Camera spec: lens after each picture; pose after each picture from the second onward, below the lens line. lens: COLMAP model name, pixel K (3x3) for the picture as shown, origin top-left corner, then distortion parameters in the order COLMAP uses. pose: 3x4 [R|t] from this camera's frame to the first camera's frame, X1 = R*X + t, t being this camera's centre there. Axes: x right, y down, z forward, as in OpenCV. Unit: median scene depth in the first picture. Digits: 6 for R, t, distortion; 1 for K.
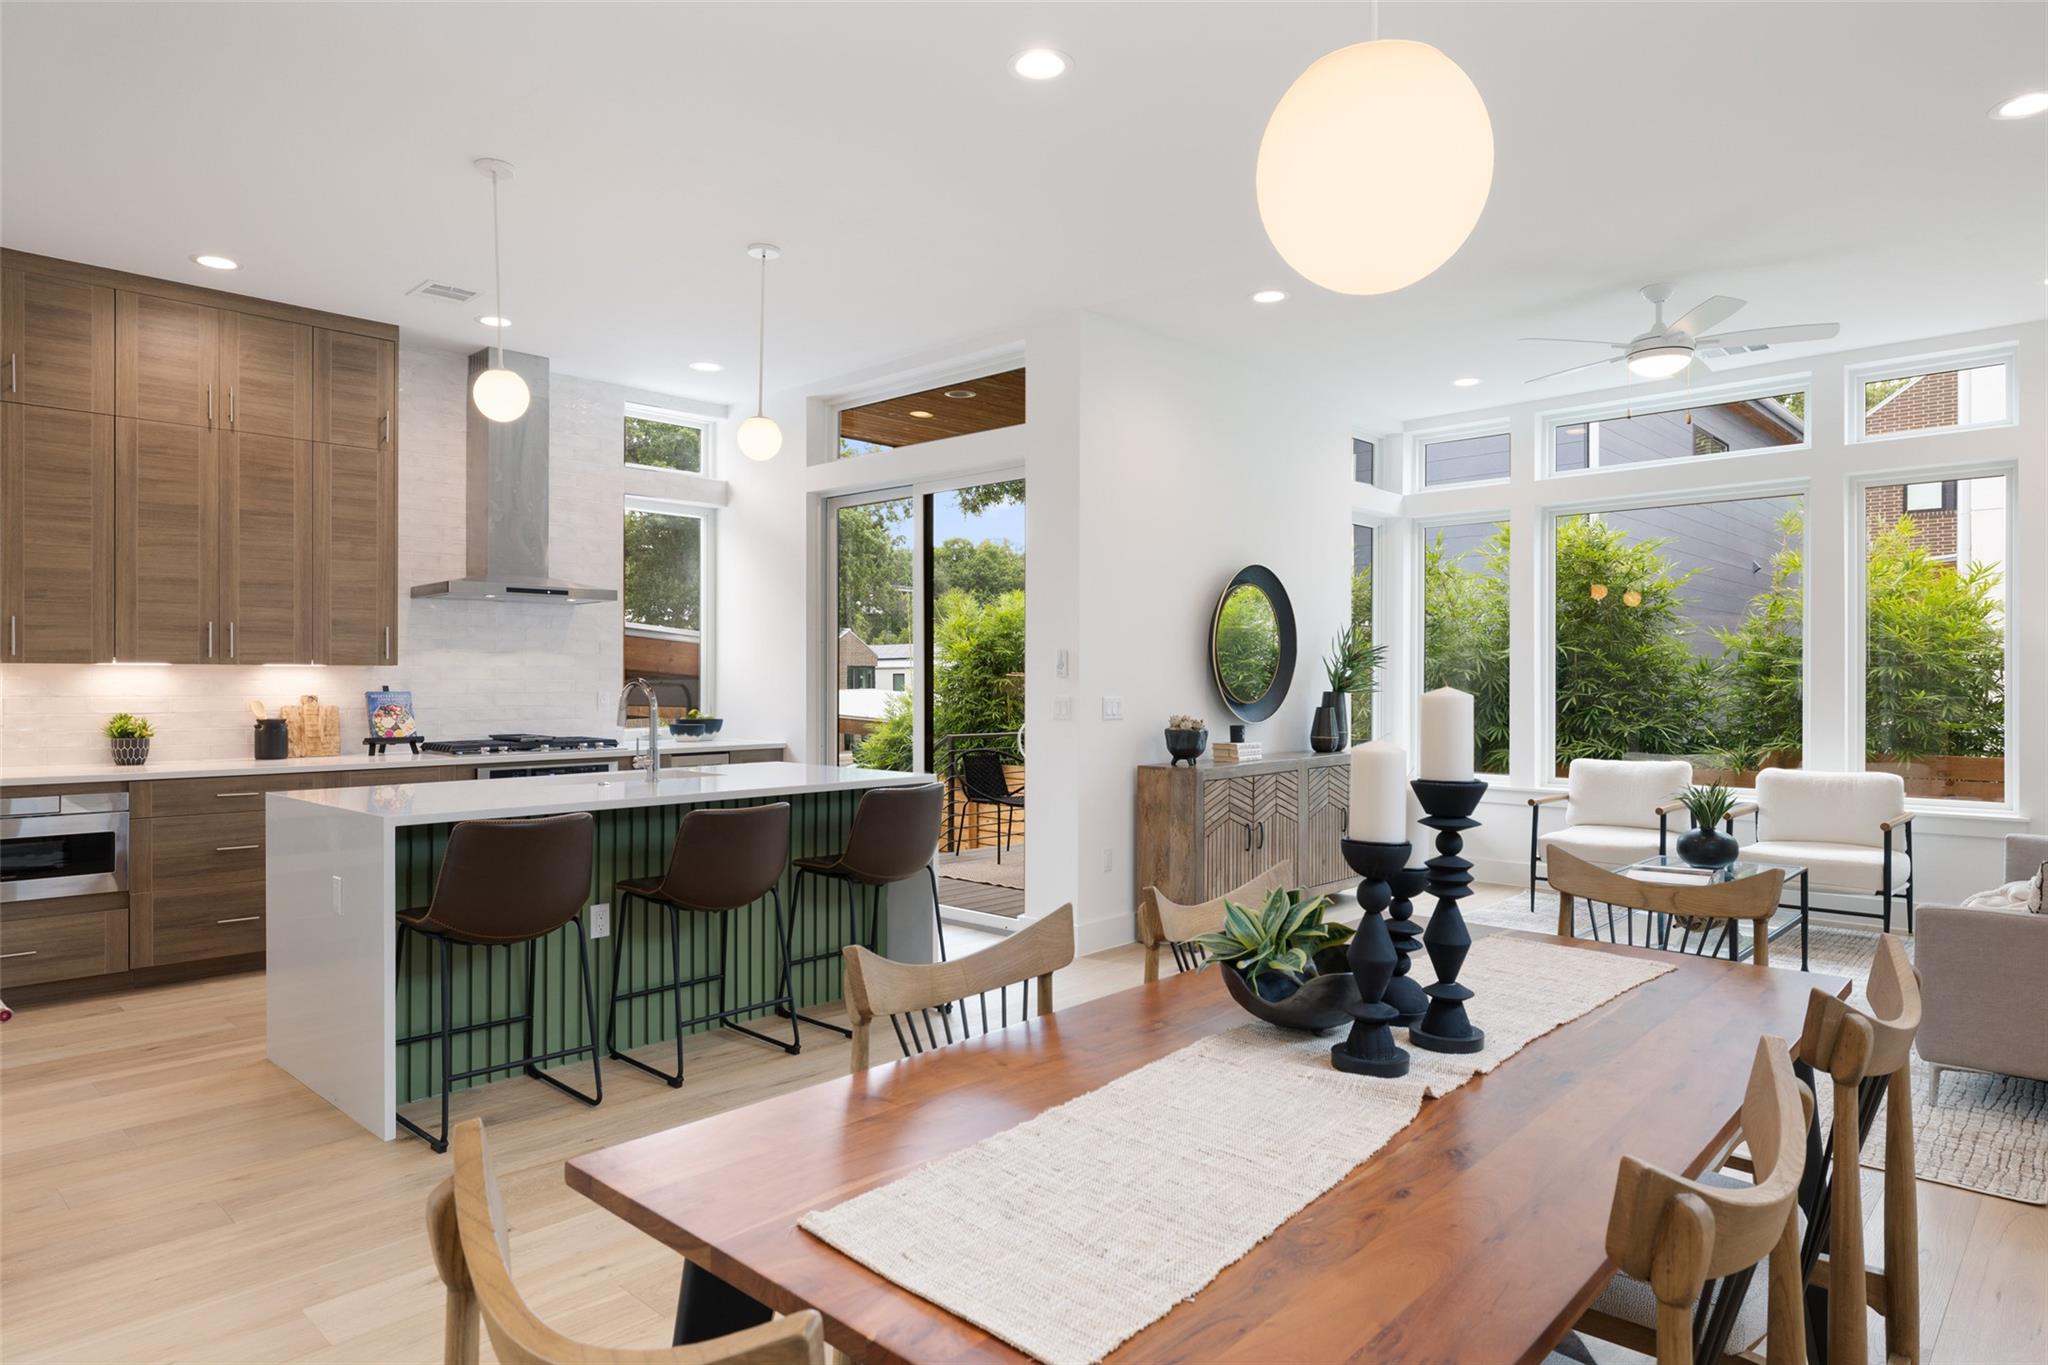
lens RADIAL K [[1220.1, 0, 1046.0], [0, 1220.1, 683.6], [0, 0, 1]] dist [-0.005255, -0.002593]
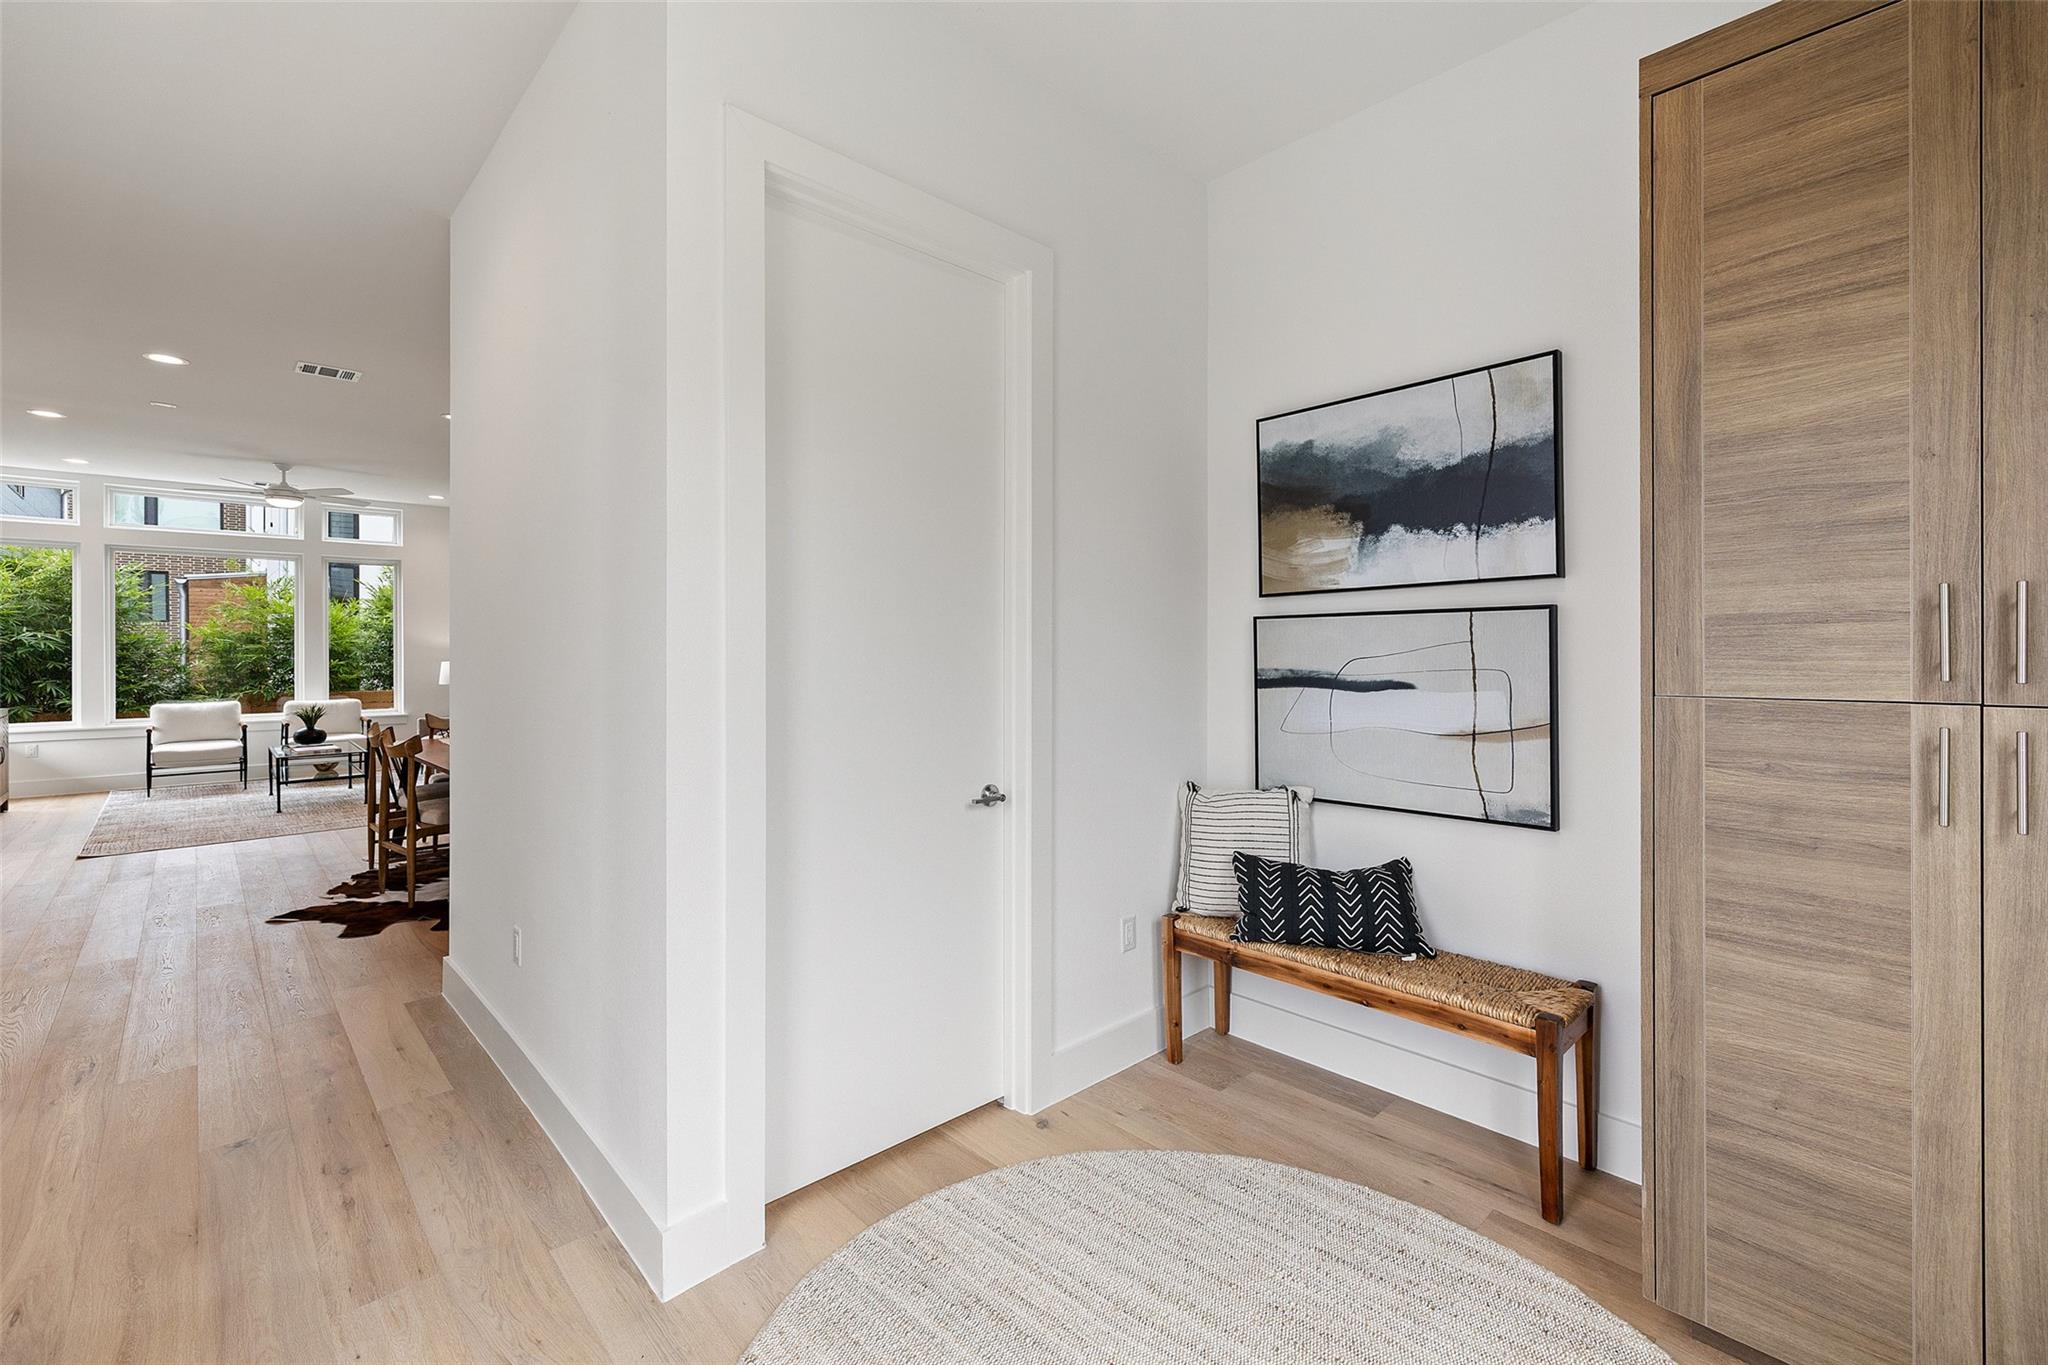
lens RADIAL K [[865.4, 0, 1016.5], [0, 865.4, 647.2], [0, 0, 1]] dist [0.001773, 0.000029]
pose [[0.077370, 0.000050, 0.997002, -0.800920], [0.005965, 0.999982, -0.000513, -0.010302], [-0.996985, 0.005987, 0.077369, -0.316940]]
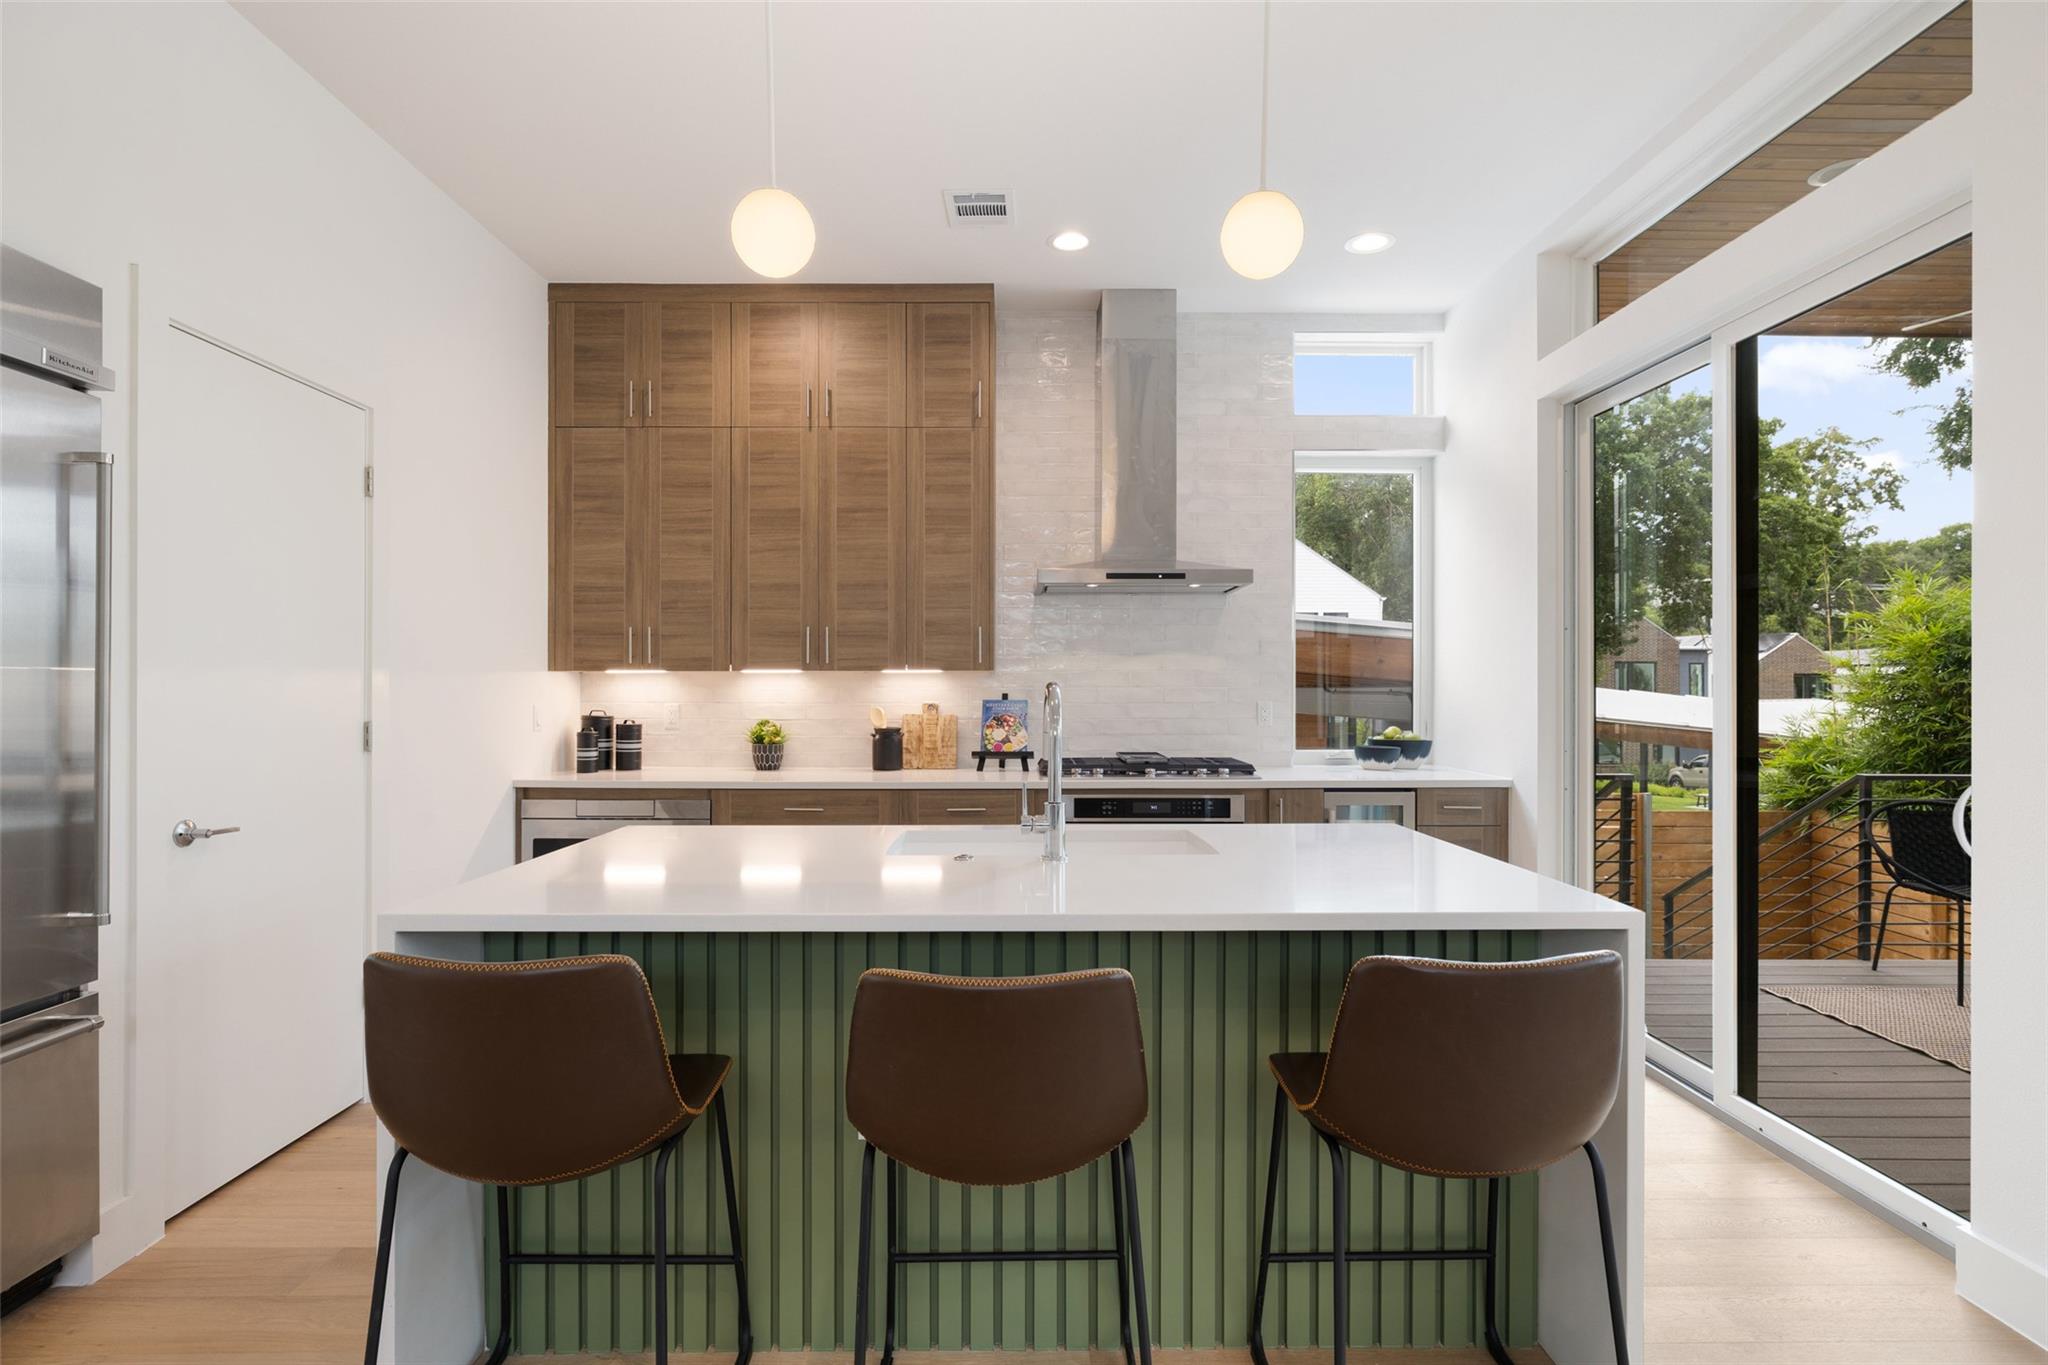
lens RADIAL K [[1025.6, 0, 1011.4], [0, 1025.6, 683.2], [0, 0, 1]] dist [-0.009480, 0.002245]
pose [[0.676751, -0.005276, -0.736193, 0.019506], [-0.001830, 0.999959, -0.008848, 0.000985], [0.736210, 0.007335, 0.676714, 0.512860]]
